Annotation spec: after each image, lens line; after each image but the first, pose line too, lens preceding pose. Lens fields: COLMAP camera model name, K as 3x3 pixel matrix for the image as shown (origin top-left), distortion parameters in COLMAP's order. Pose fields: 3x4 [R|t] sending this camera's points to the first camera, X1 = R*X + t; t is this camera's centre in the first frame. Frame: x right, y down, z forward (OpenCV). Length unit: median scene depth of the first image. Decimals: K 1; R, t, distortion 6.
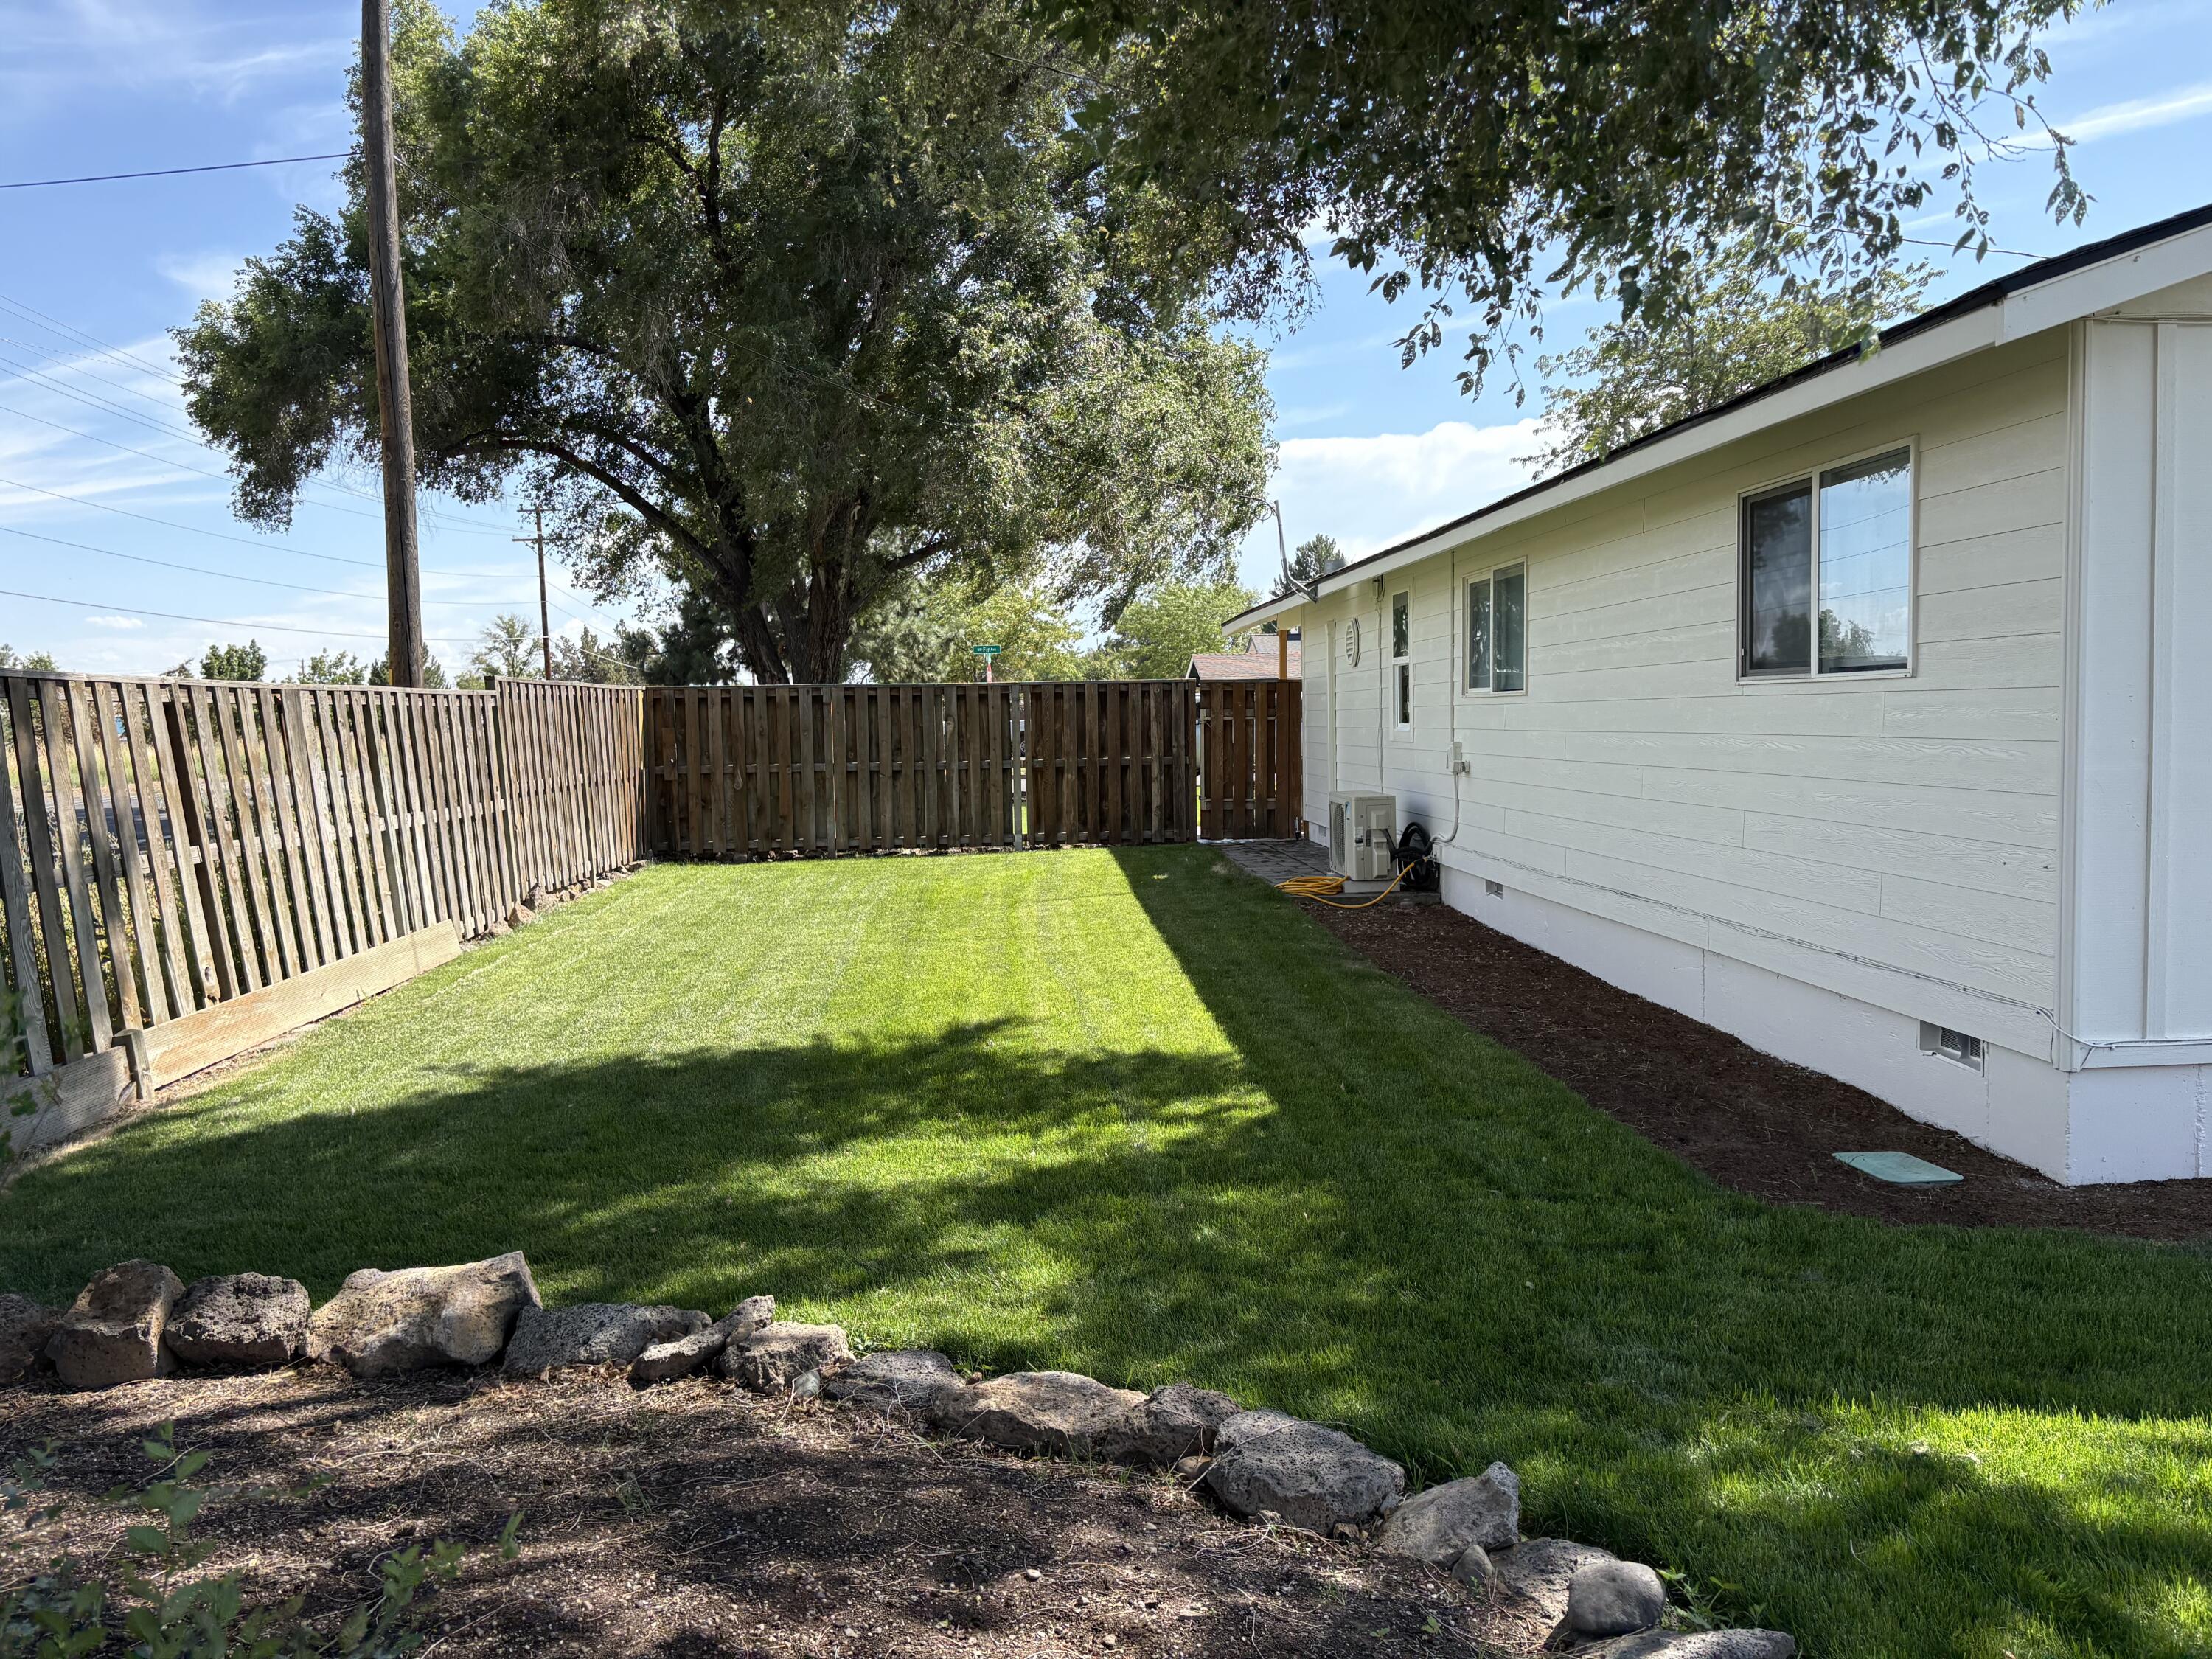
lens RADIAL K [[1718.6, 0, 1106.0], [0, 1718.6, 829.5], [0, 0, 1]] dist [0.078409, -0.001790]
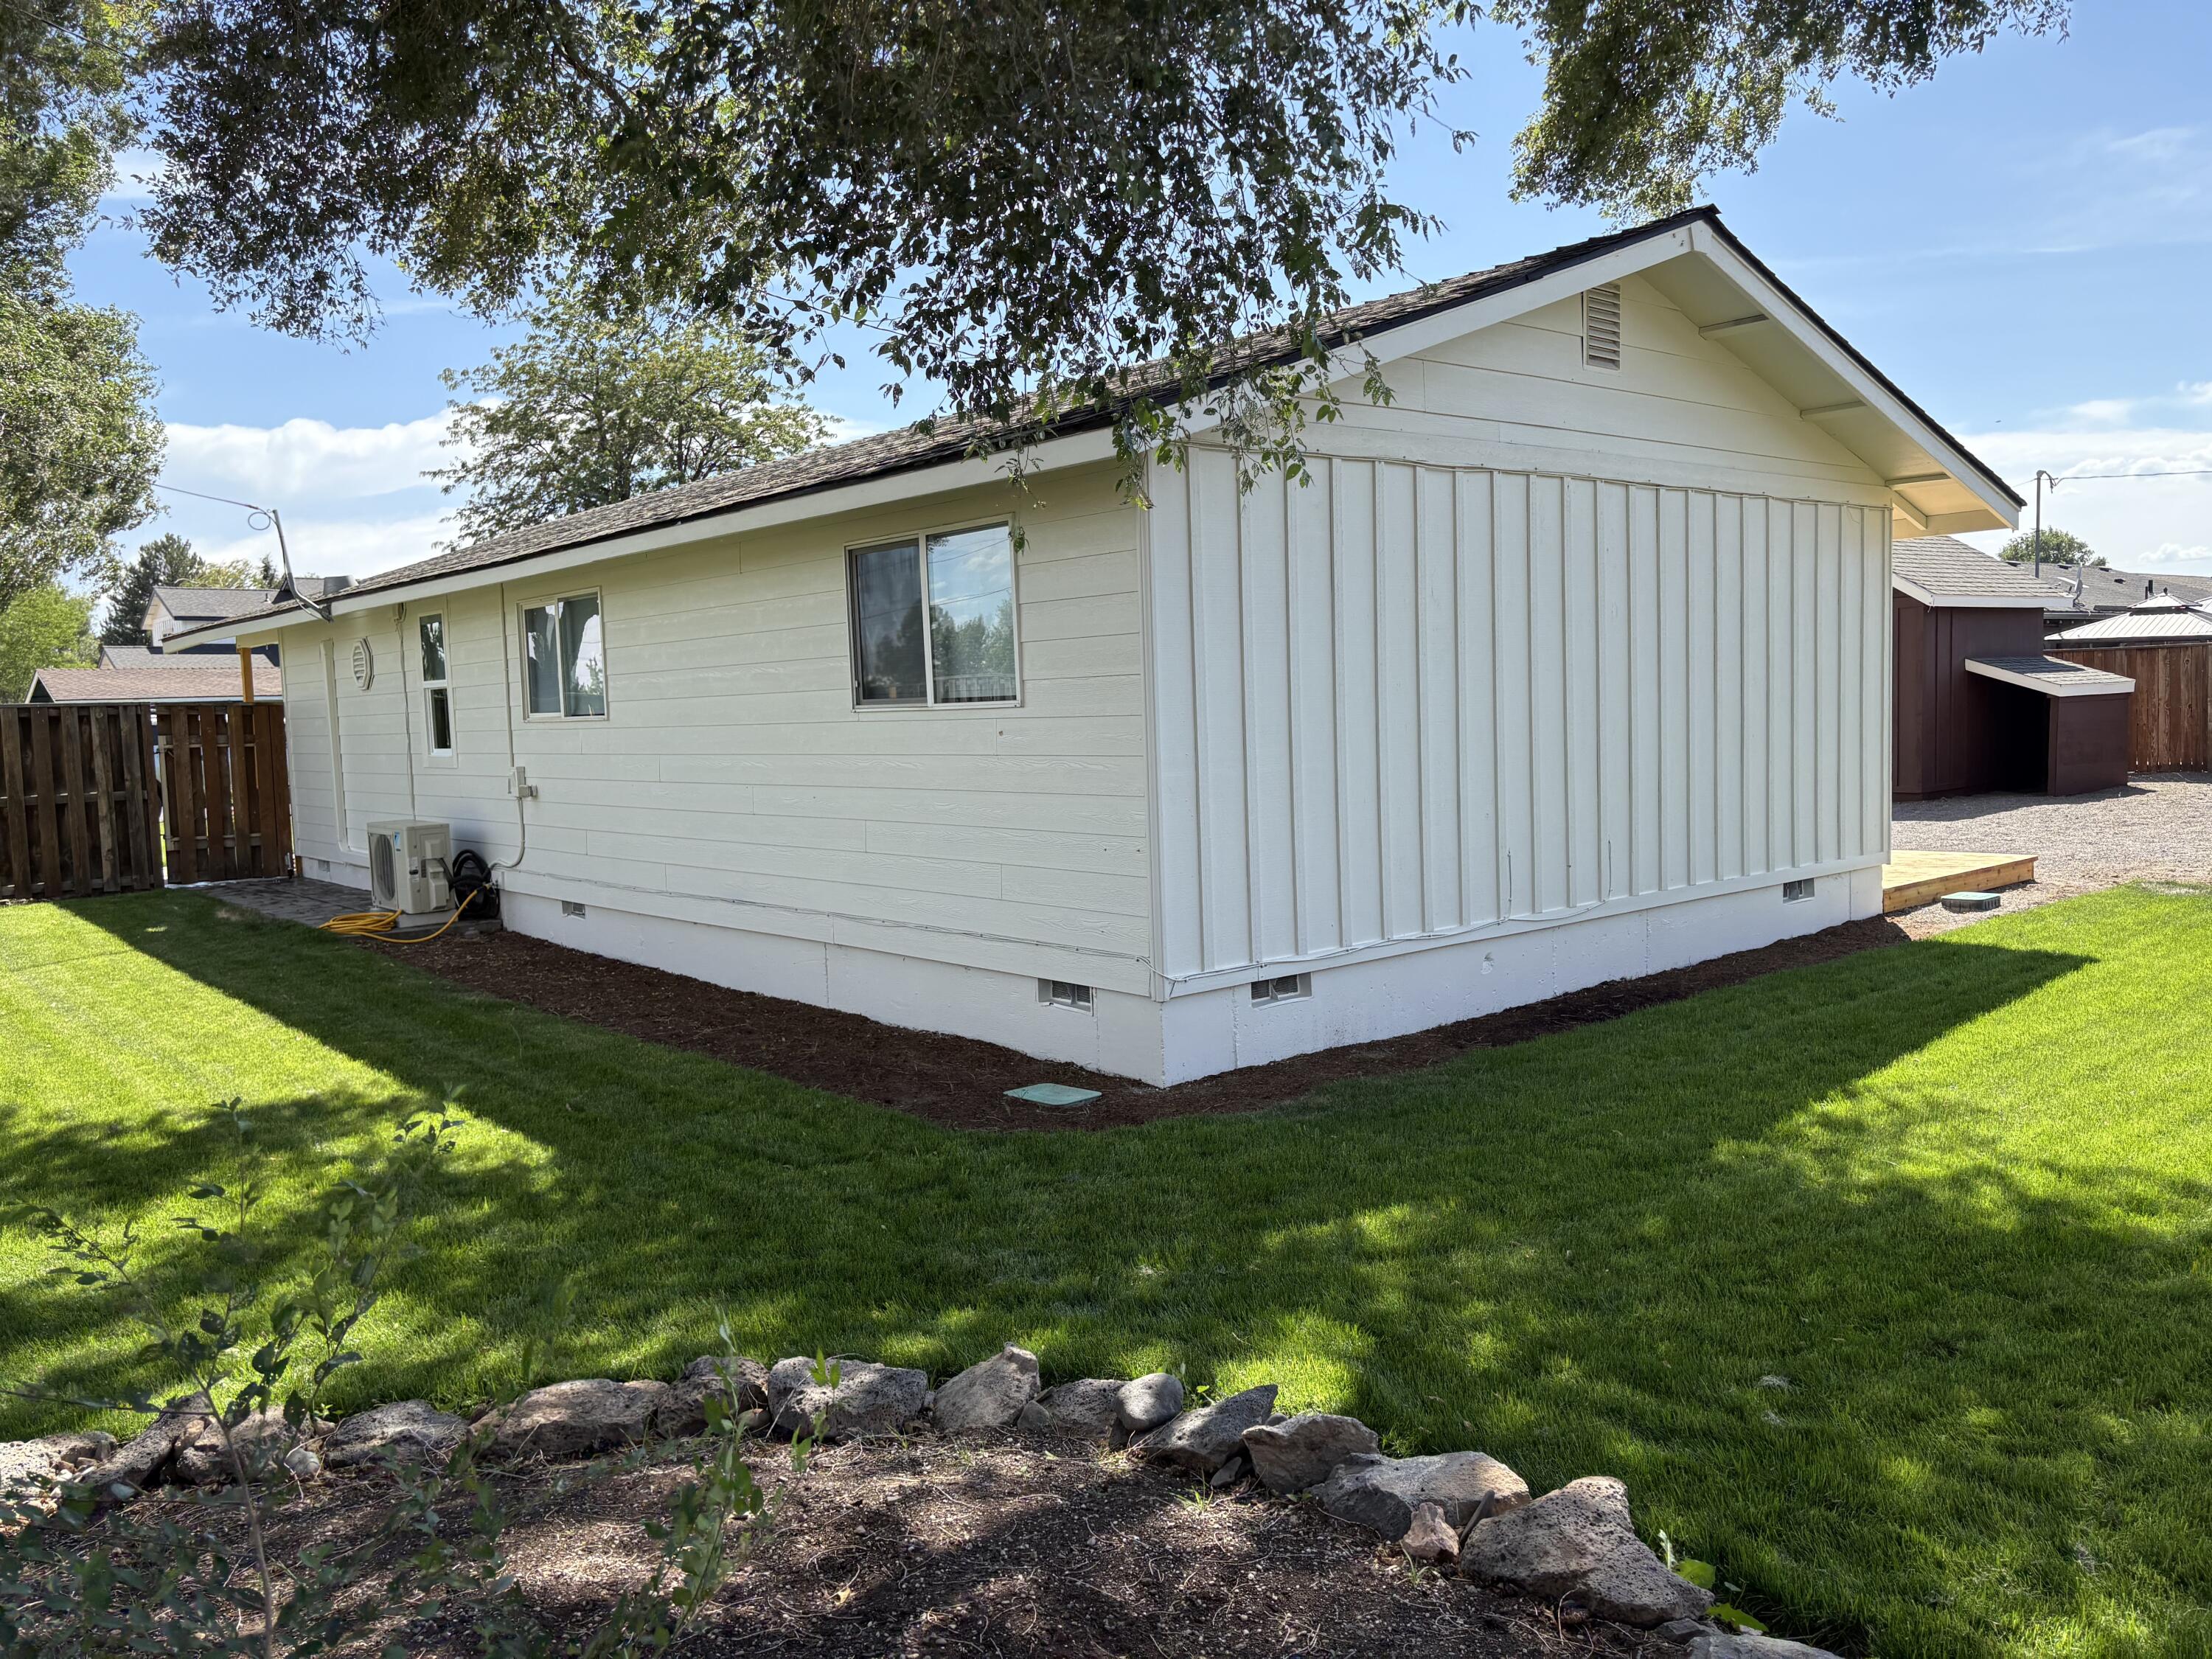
lens RADIAL K [[1687.1, 0, 1106.0], [0, 1687.1, 829.5], [0, 0, 1]] dist [0.245337, -0.307972]
pose [[0.816020, -0.049690, 0.575883, -0.102169], [0.056188, 0.998399, 0.006528, -0.001879], [-0.575286, 0.027031, 0.817506, -0.014241]]
